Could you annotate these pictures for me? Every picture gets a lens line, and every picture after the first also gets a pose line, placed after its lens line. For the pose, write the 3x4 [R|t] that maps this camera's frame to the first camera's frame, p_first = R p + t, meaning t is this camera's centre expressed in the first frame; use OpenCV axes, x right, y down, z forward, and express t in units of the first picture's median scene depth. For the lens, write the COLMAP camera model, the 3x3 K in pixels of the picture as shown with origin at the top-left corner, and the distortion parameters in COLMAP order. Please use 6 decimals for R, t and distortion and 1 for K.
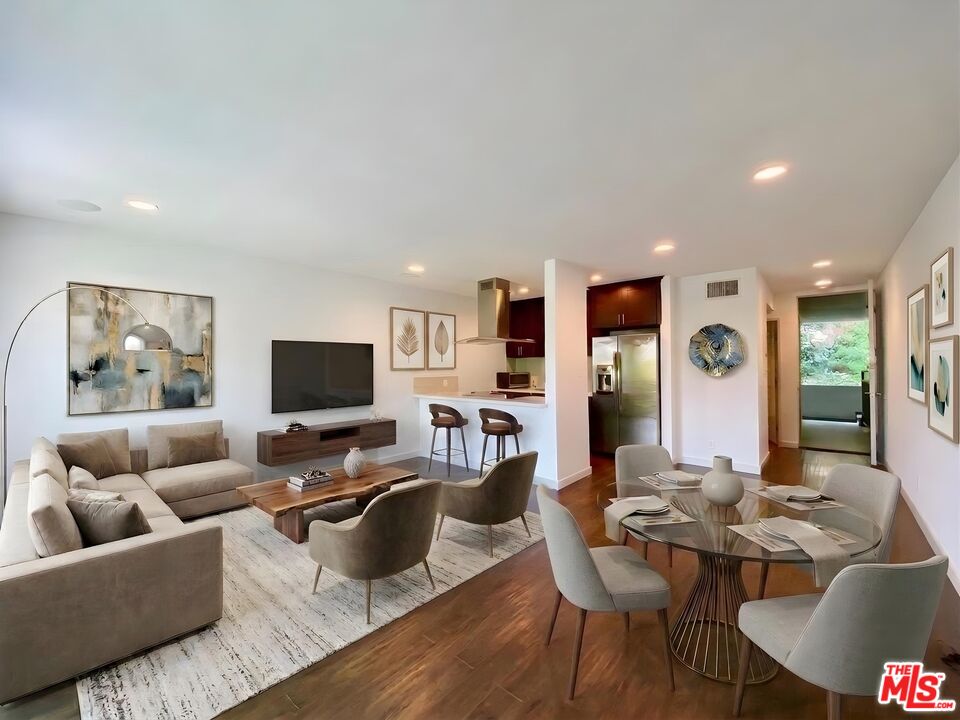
lens RADIAL K [[391.9, 0, 480.0], [0, 391.9, 360.0], [0, 0, 1]] dist [0.017697, -0.019350]
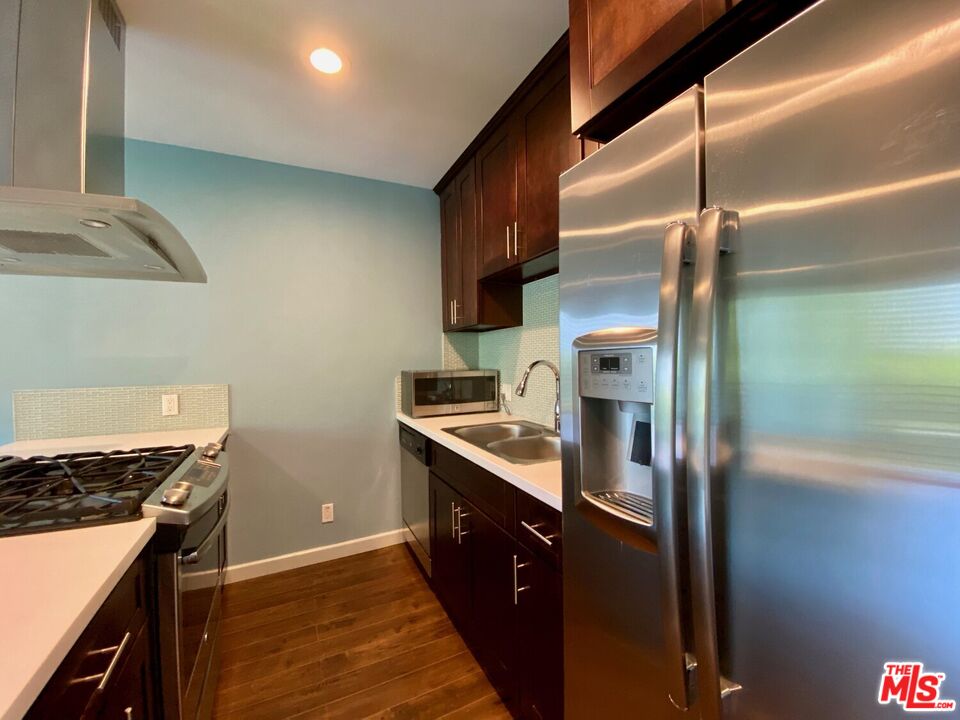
lens RADIAL K [[389.6, 0, 482.4], [0, 389.6, 354.1], [0, 0, 1]] dist [0.015600, -0.018078]
pose [[0.925944, -0.017099, -0.377275, 0.255455], [0.019801, 0.999799, 0.003283, 0.014057], [0.377143, -0.010510, 0.926096, 0.650868]]
